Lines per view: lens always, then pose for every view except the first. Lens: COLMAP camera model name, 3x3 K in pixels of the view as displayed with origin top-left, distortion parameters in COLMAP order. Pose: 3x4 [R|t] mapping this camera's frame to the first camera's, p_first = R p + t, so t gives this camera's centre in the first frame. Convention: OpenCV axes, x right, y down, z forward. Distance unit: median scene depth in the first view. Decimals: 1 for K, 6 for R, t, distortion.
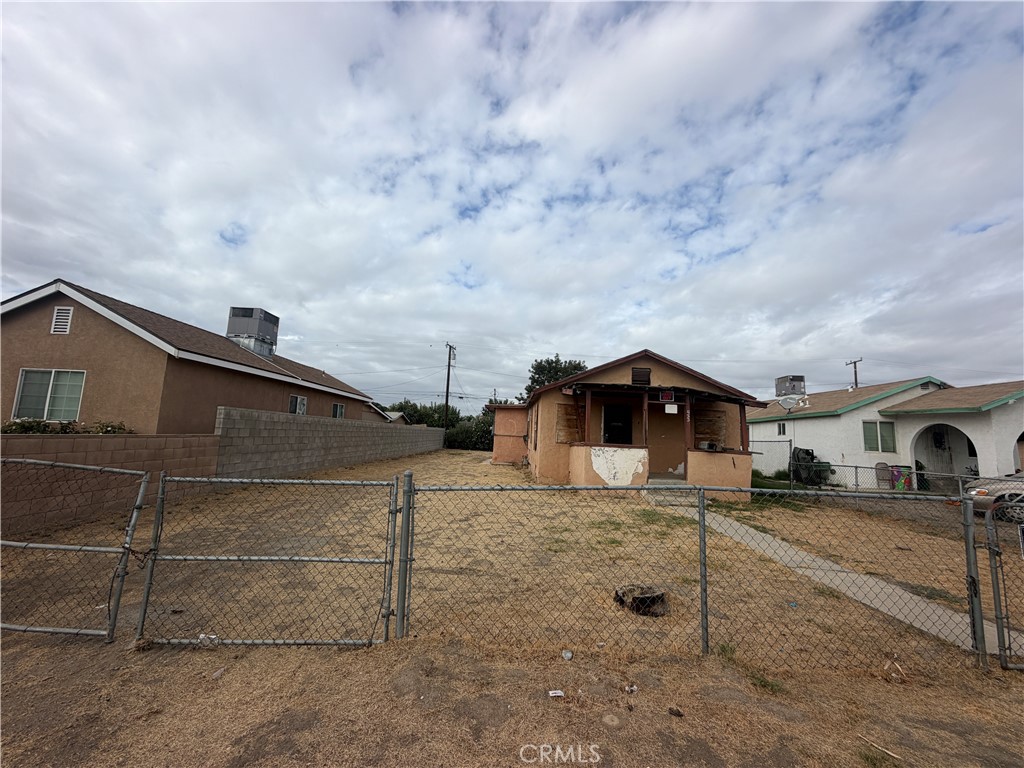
lens RADIAL K [[412.4, 0, 511.5], [0, 412.4, 400.8], [0, 0, 1]] dist [0.000222, 0.000000]
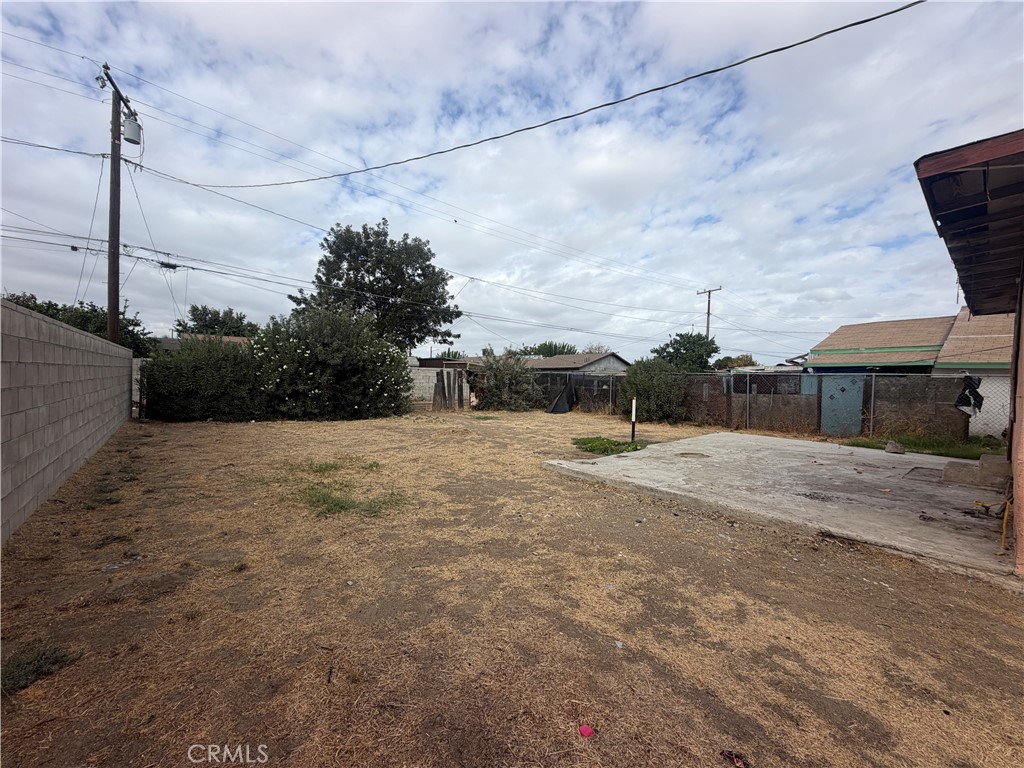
lens RADIAL K [[403.4, 0, 511.3], [0, 403.4, 367.6], [0, 0, 1]] dist [0.001199, 0.000071]
pose [[0.777042, -0.005267, 0.629426, -0.111101], [-0.044786, 0.996968, 0.063632, 0.043531], [-0.627853, -0.077635, 0.774450, 0.556896]]
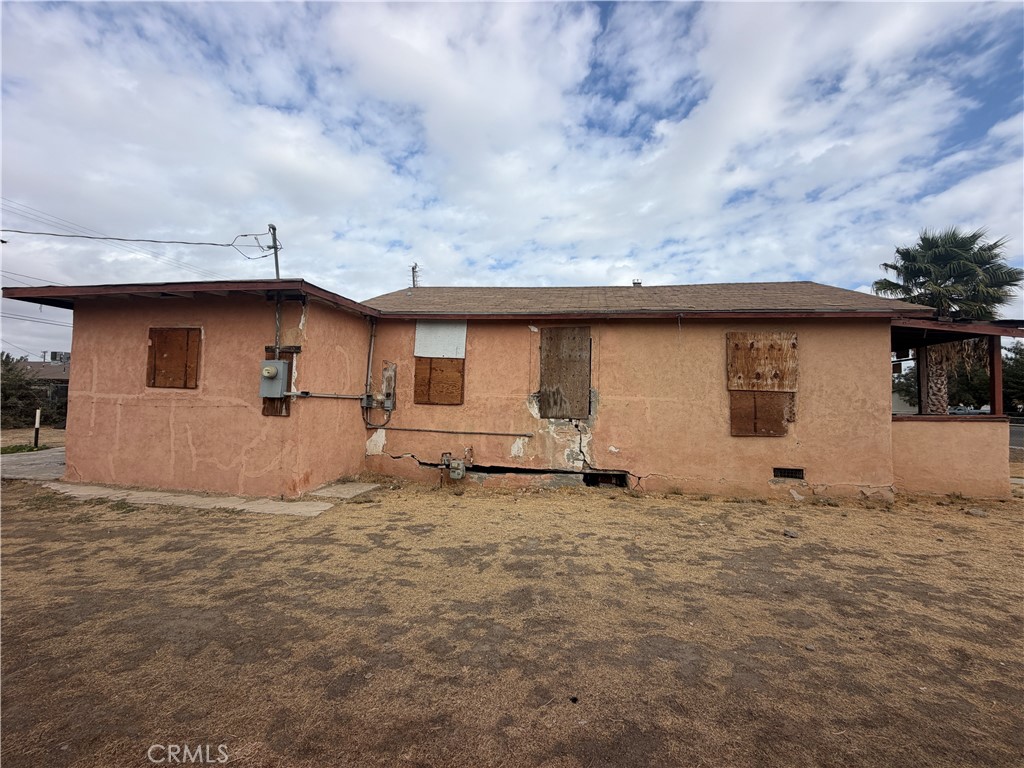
lens RADIAL K [[406.1, 0, 512.0], [0, 406.1, 384.0], [0, 0, 1]] dist [-0.000939, -0.000199]
pose [[0.175907, -0.001130, 0.984406, -0.131975], [-0.094812, 0.995331, 0.018085, 0.025885], [-0.979830, -0.096514, 0.174979, 0.376999]]
